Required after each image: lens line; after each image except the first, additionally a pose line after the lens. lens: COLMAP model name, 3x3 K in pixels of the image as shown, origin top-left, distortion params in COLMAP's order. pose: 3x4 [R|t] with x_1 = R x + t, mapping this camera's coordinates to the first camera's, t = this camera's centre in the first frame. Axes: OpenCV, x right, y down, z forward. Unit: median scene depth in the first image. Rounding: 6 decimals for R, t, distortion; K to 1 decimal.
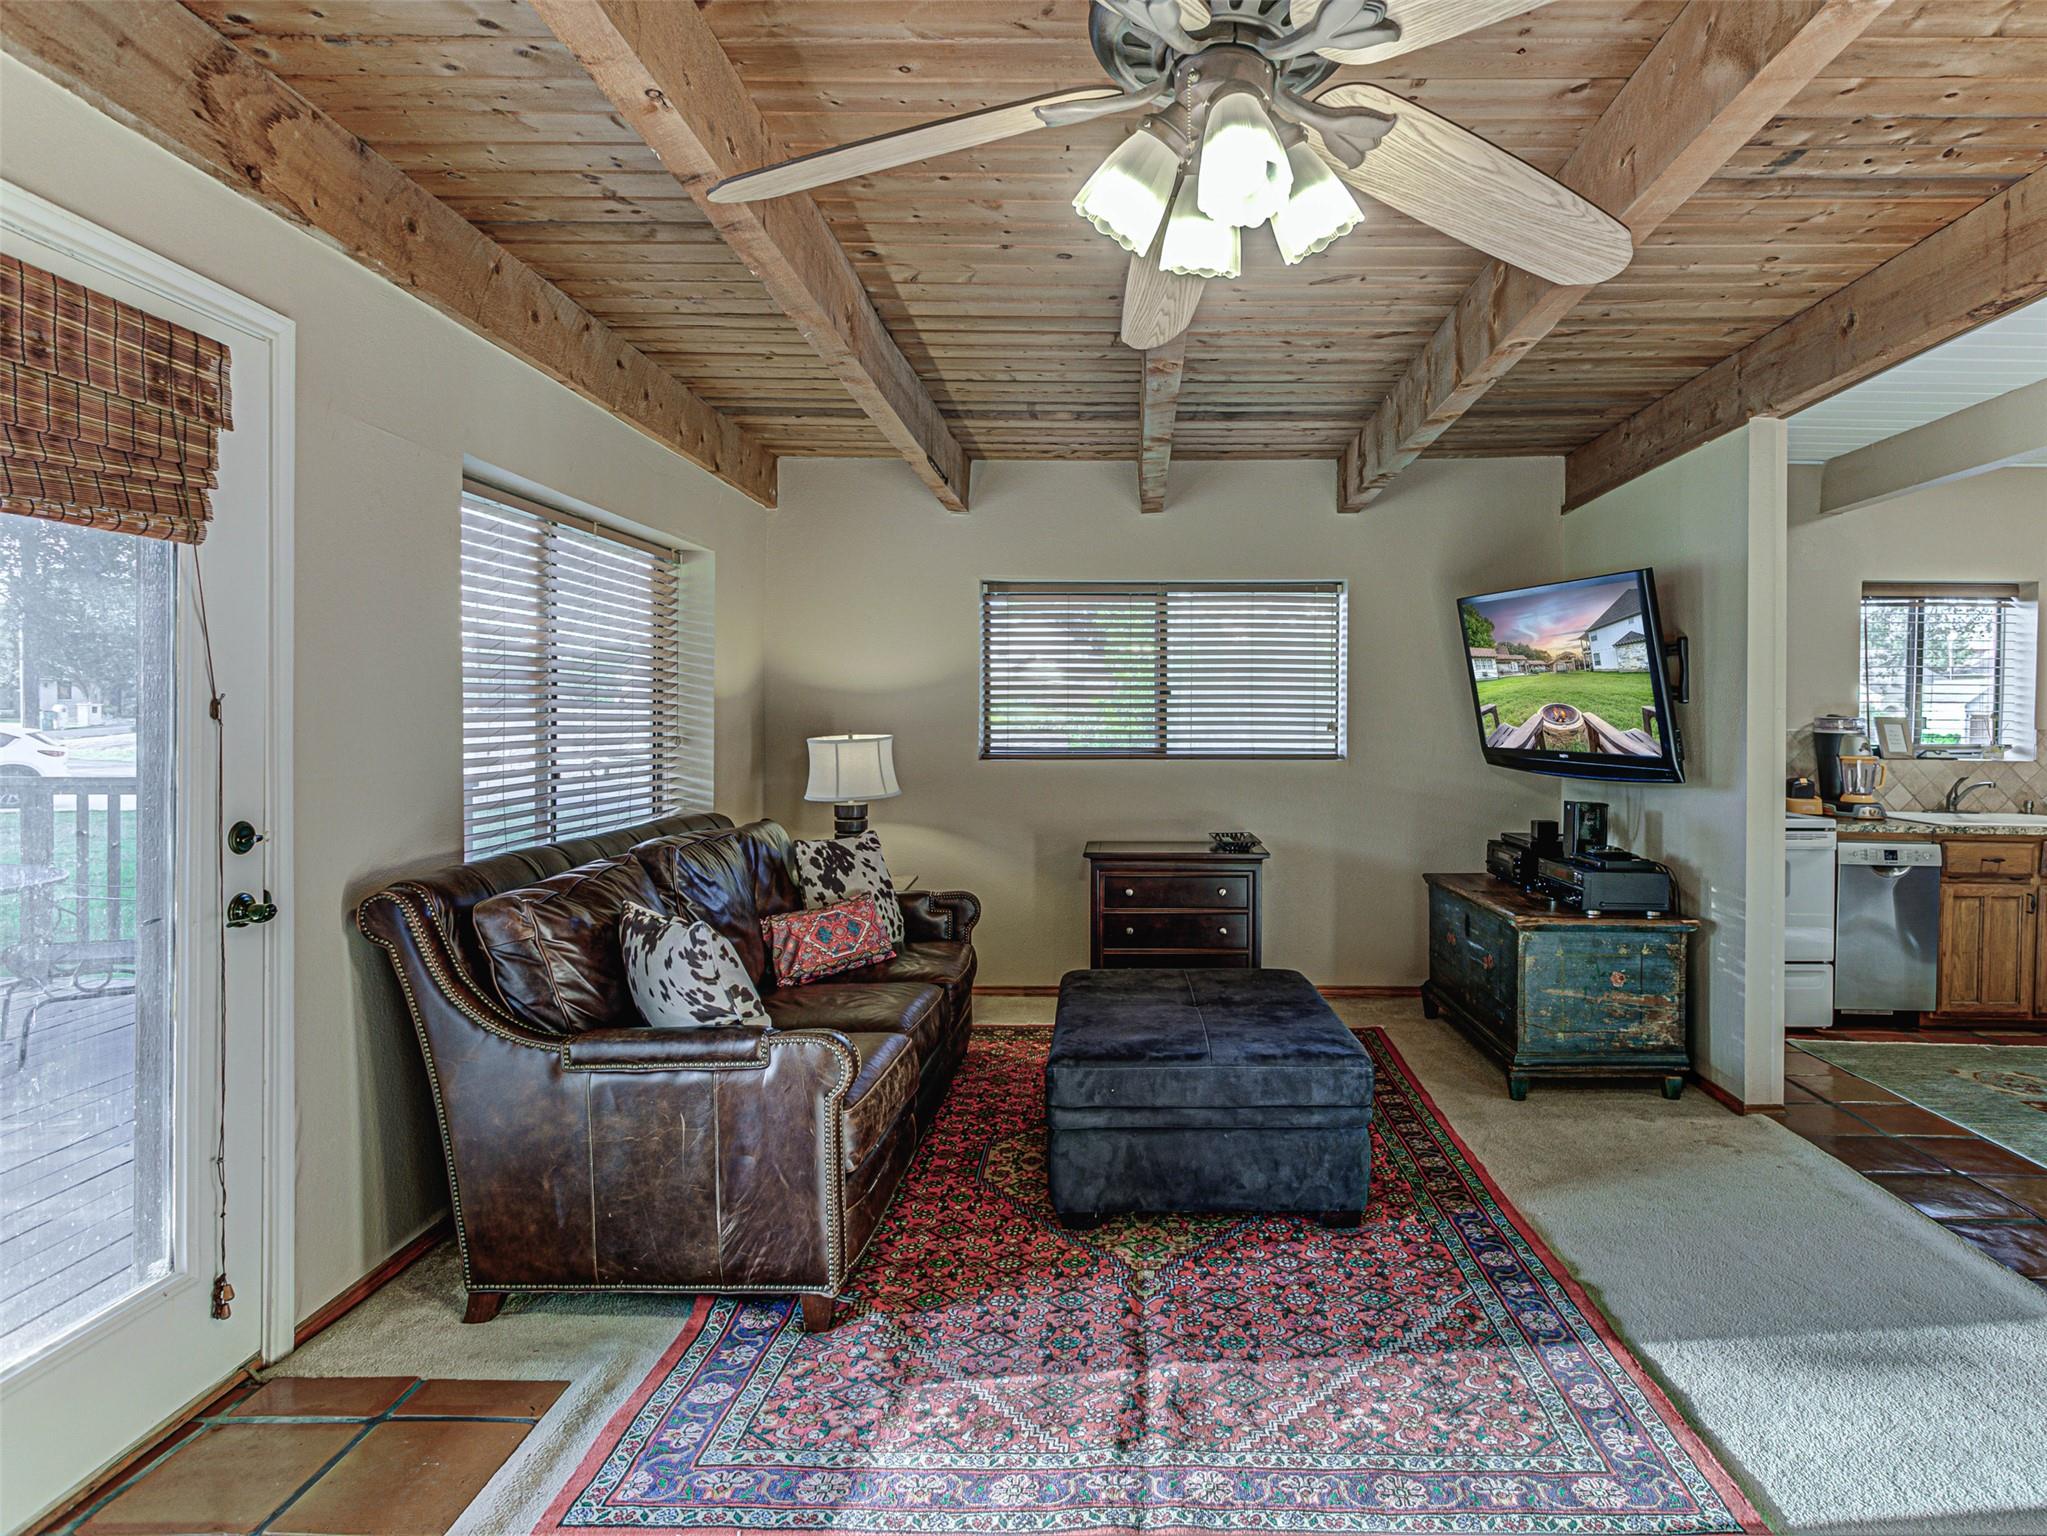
lens RADIAL K [[1132.1, 0, 1144.0], [0, 1132.1, 736.1], [0, 0, 1]] dist [0.011677, 0.000118]
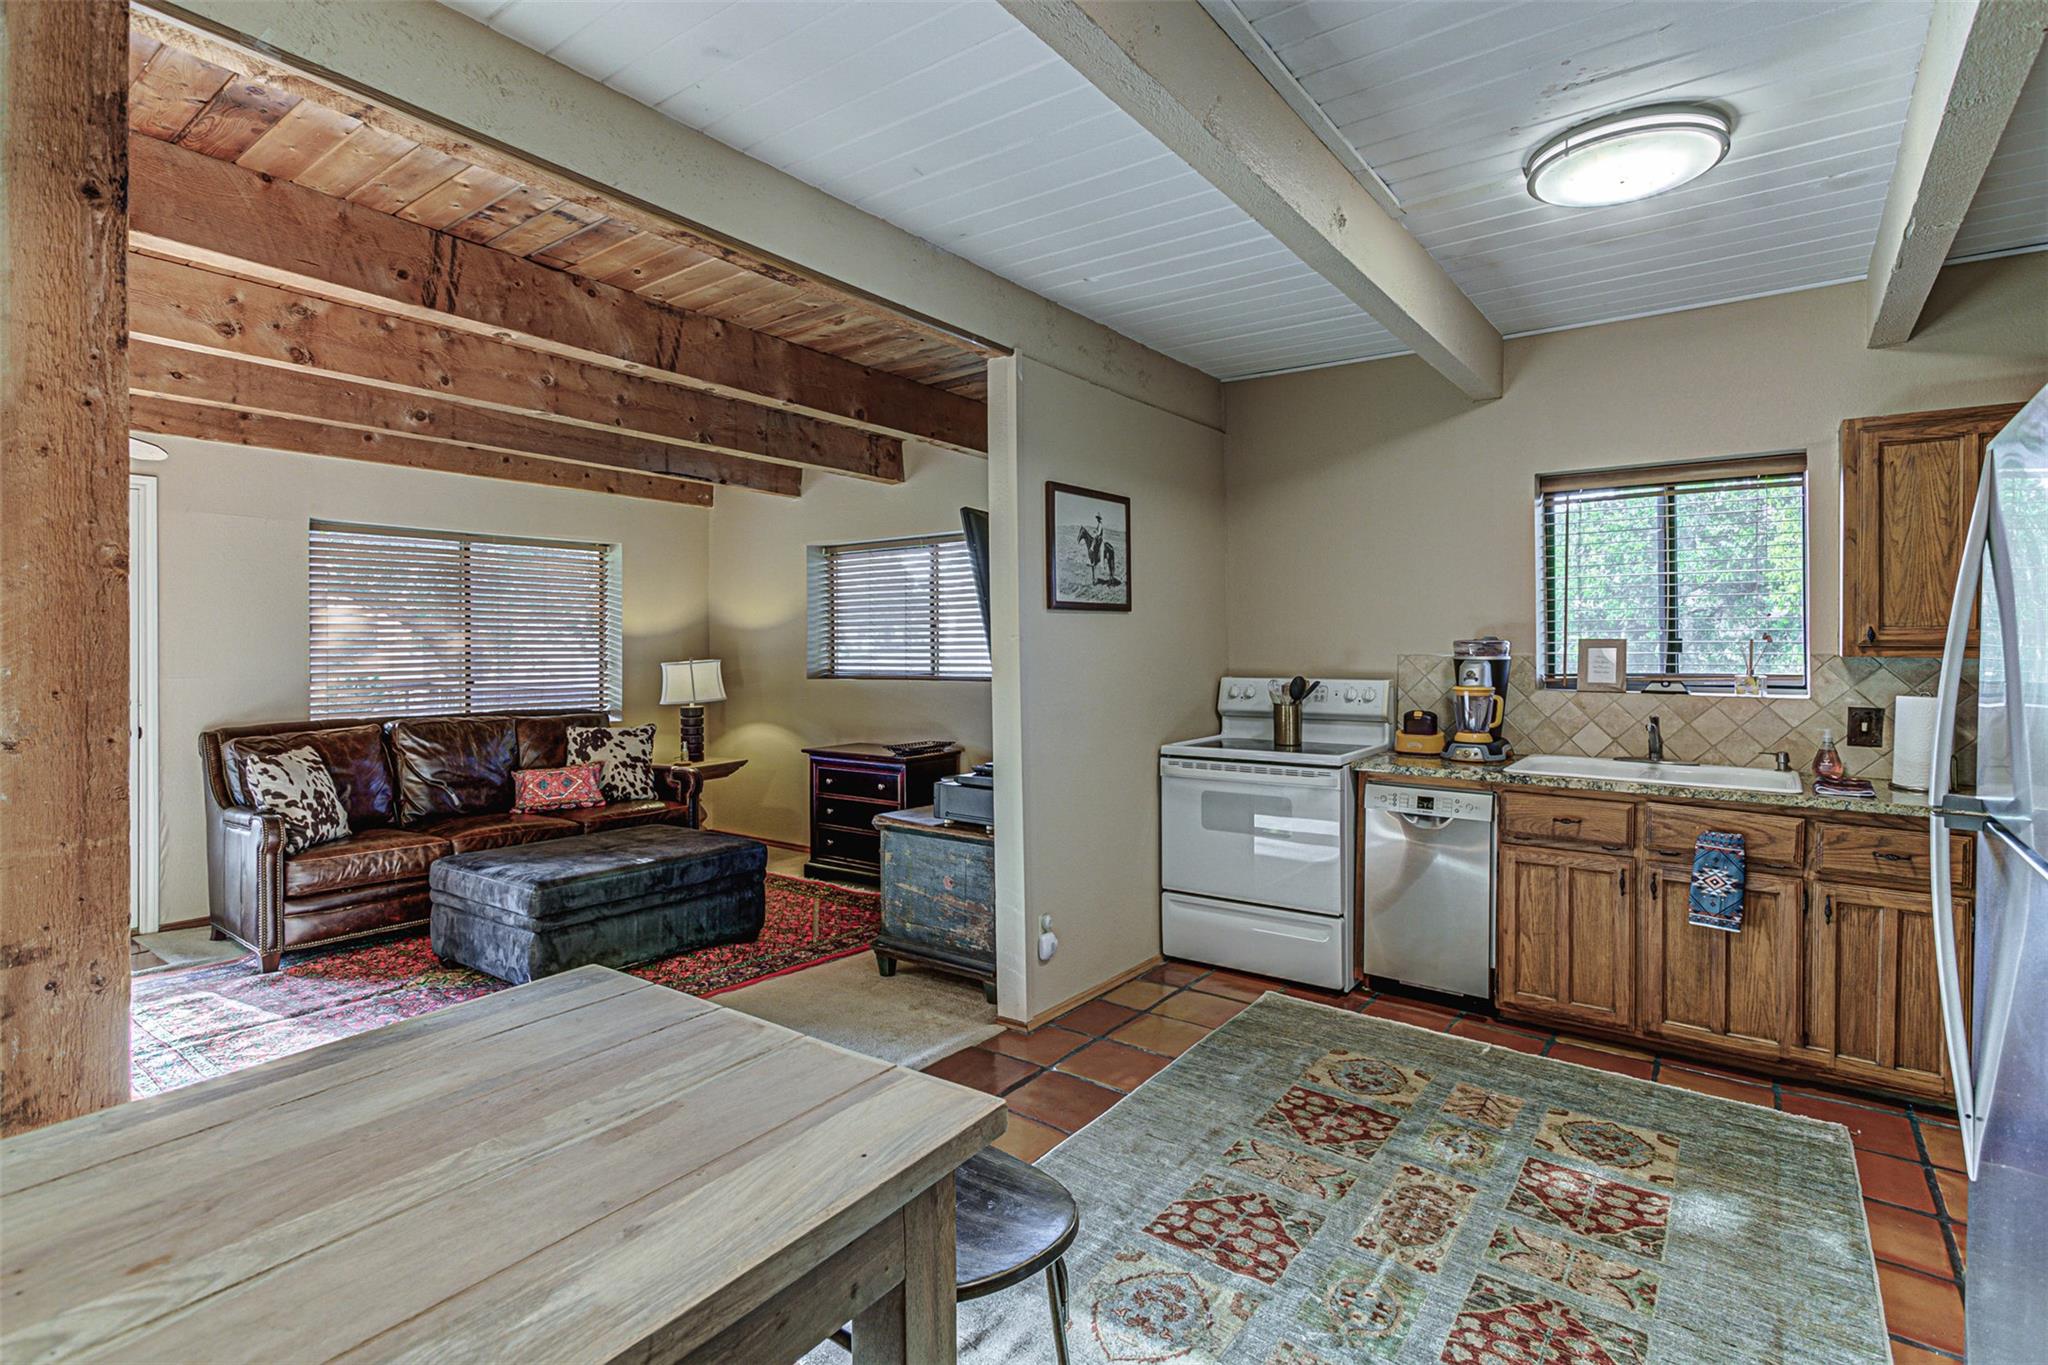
lens RADIAL K [[1012.1, 0, 995.0], [0, 1012.1, 646.0], [0, 0, 1]] dist [-0.004303, 0.004266]
pose [[0.790142, -0.007579, -0.612877, 0.988441], [-0.003525, 0.999851, -0.016909, 0.002275], [0.612914, 0.015521, 0.789997, 0.237507]]
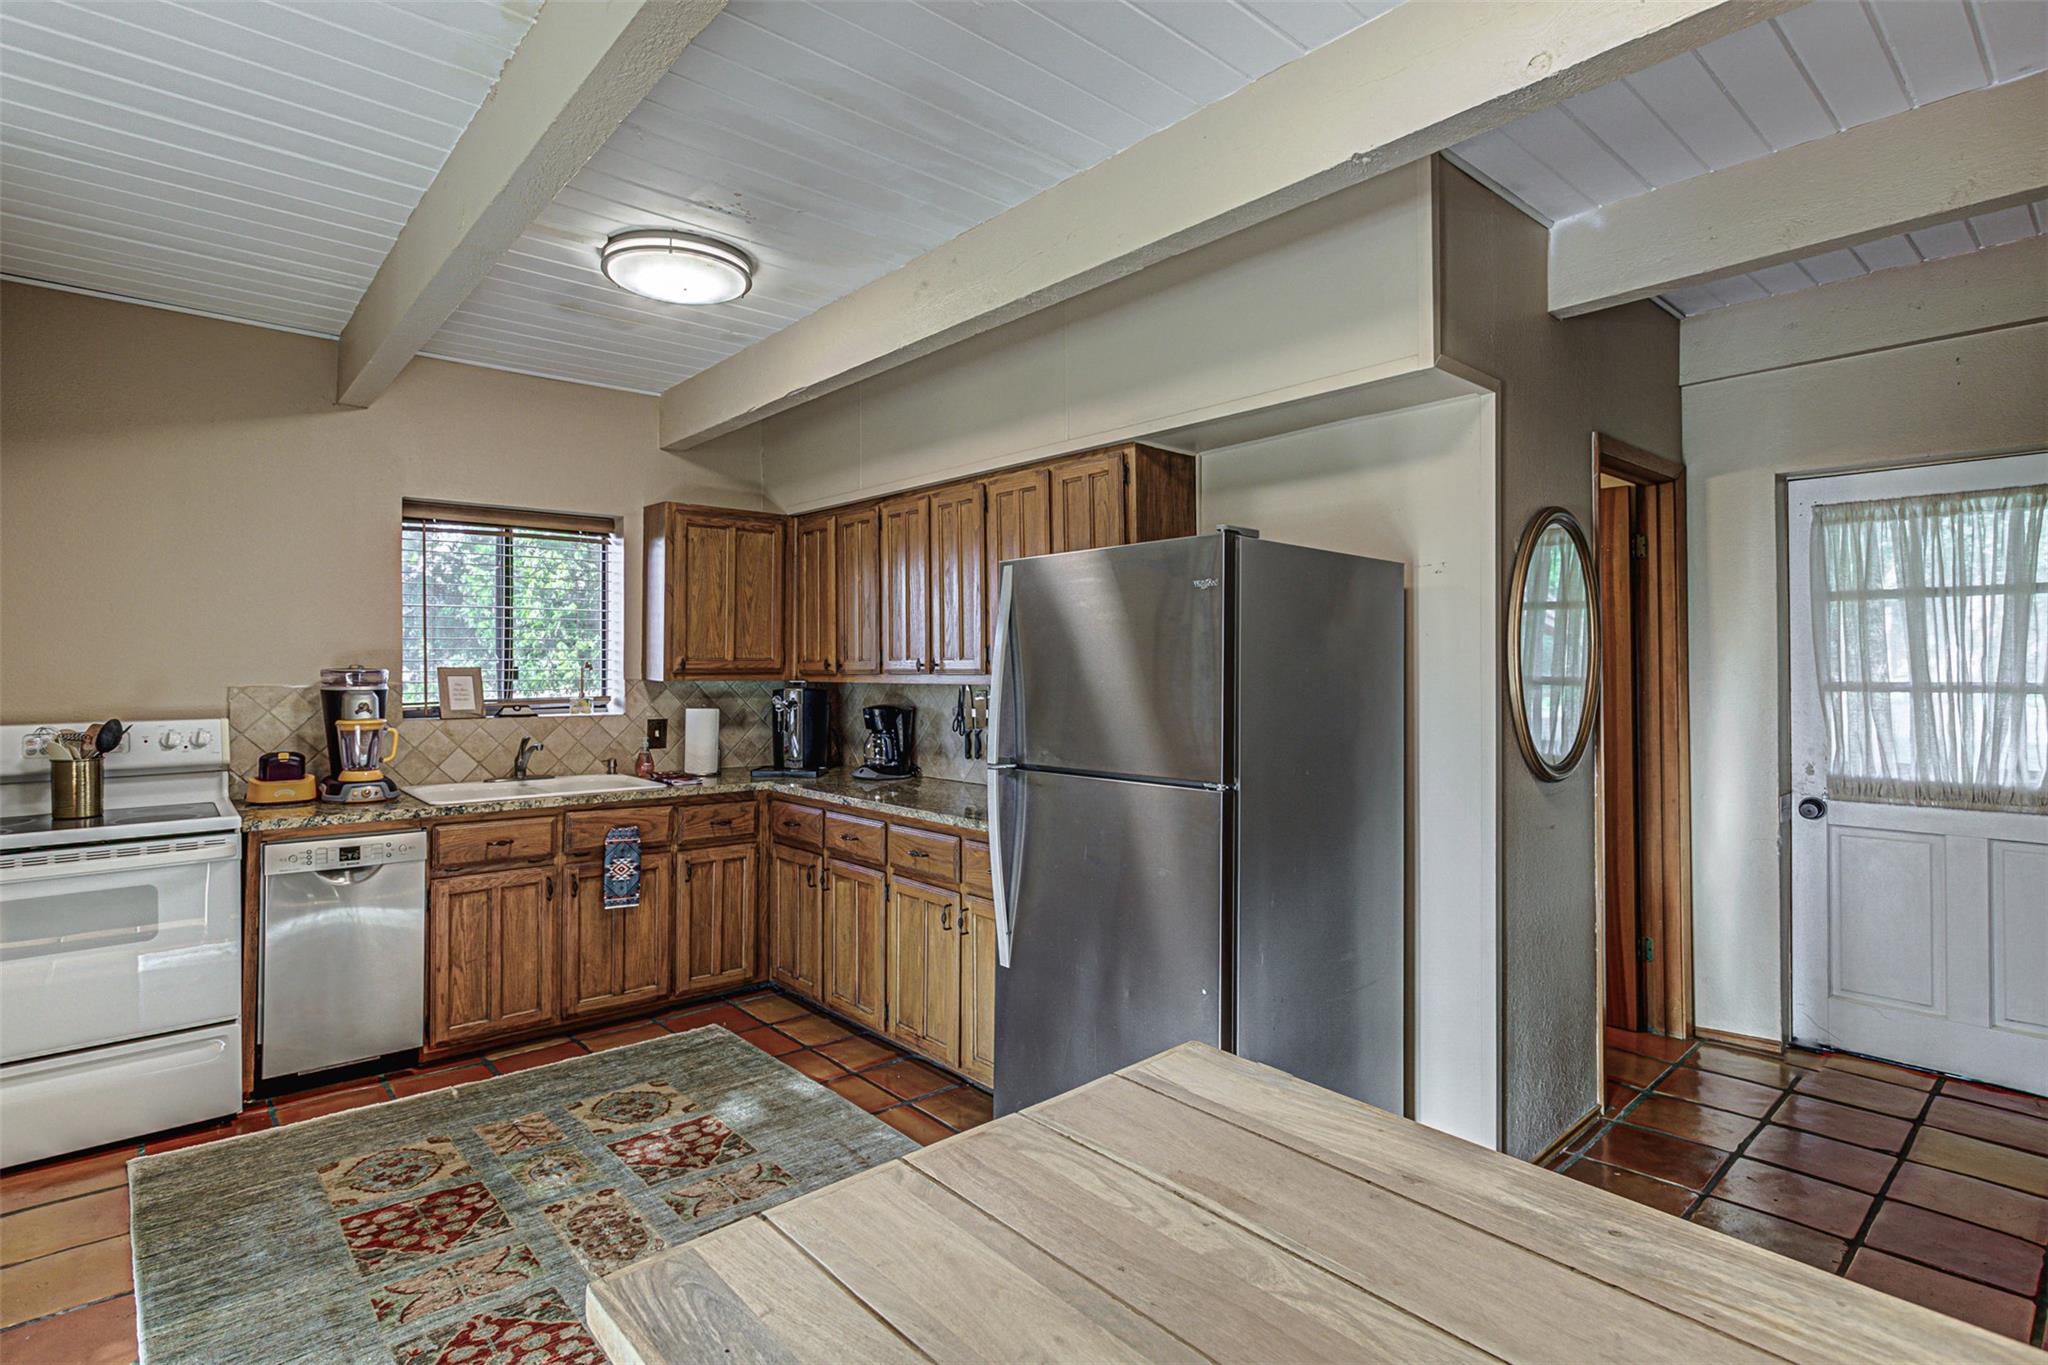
lens RADIAL K [[1012.1, 0, 1033.8], [0, 1012.1, 665.3], [0, 0, 1]] dist [-0.004303, 0.004266]
pose [[0.751721, -0.010638, 0.659395, 0.638774], [0.021447, 0.999735, -0.008321, -0.004044], [-0.659132, 0.020397, 0.751751, 0.232606]]
